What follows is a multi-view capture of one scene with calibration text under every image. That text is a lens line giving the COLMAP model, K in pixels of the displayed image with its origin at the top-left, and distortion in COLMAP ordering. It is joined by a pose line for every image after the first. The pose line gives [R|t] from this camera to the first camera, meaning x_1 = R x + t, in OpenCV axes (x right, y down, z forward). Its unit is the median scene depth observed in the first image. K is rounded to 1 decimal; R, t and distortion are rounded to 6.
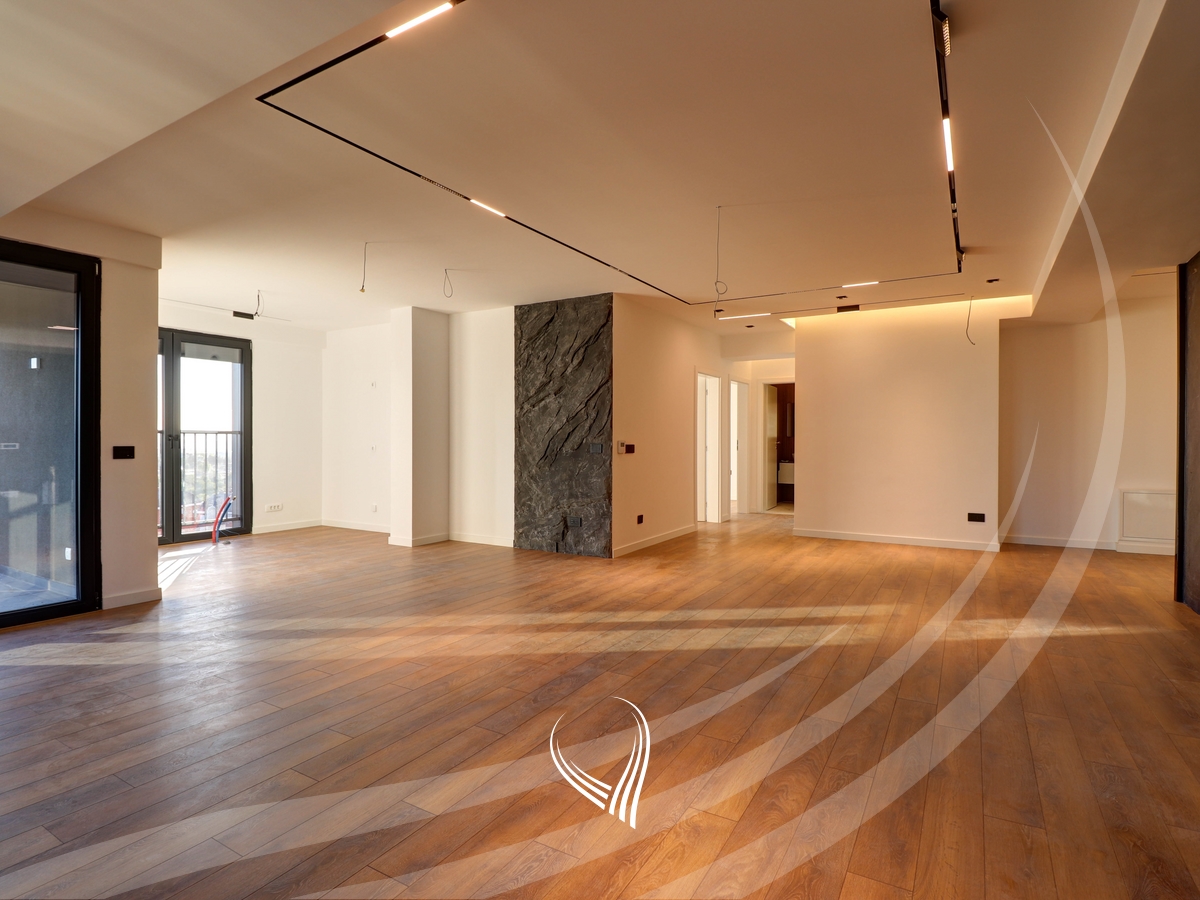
lens RADIAL K [[652.0, 0, 598.8], [0, 652.0, 446.7], [0, 0, 1]] dist [-0.003287, -0.000878]
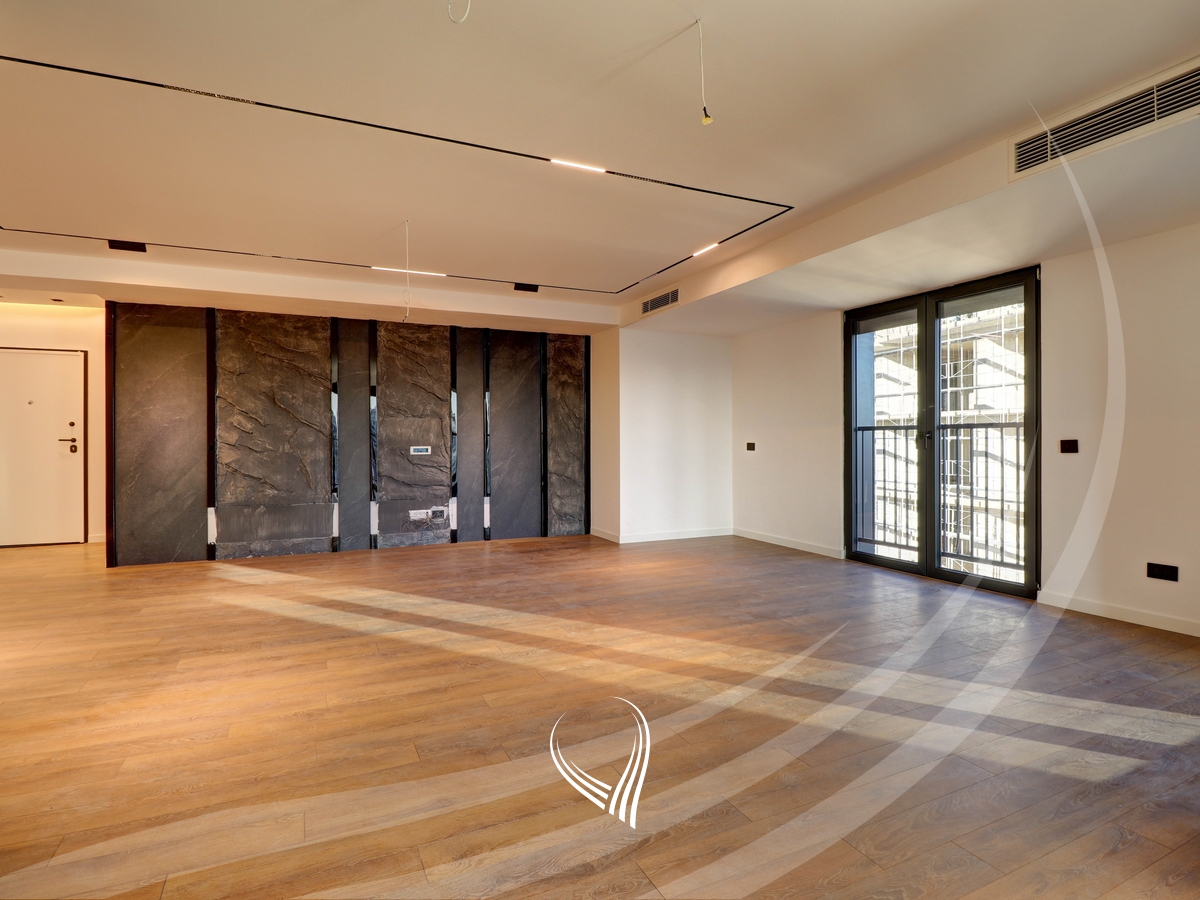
lens RADIAL K [[631.4, 0, 605.3], [0, 631.4, 437.8], [0, 0, 1]] dist [0.011034, -0.025575]
pose [[-0.841721, 0.002766, 0.539905, -0.675673], [0.007167, 0.999956, 0.006050, -0.016583], [-0.539865, 0.008962, -0.841704, 1.755252]]
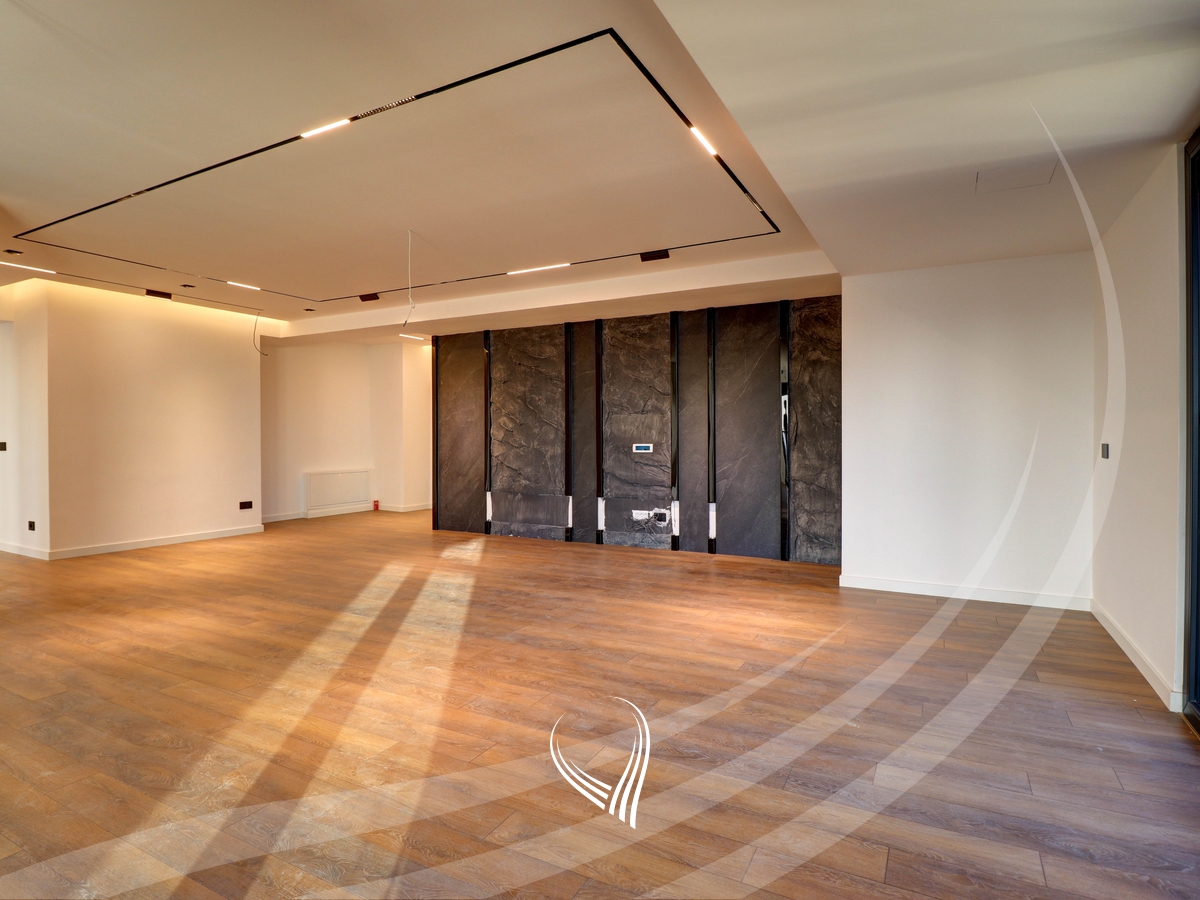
lens RADIAL K [[631.4, 0, 605.3], [0, 631.4, 437.8], [0, 0, 1]] dist [0.011034, -0.025575]
pose [[-0.066661, -0.001449, 0.997775, -0.960922], [0.012198, 0.999923, 0.002267, -0.007009], [-0.997701, 0.012322, -0.066638, 0.761477]]
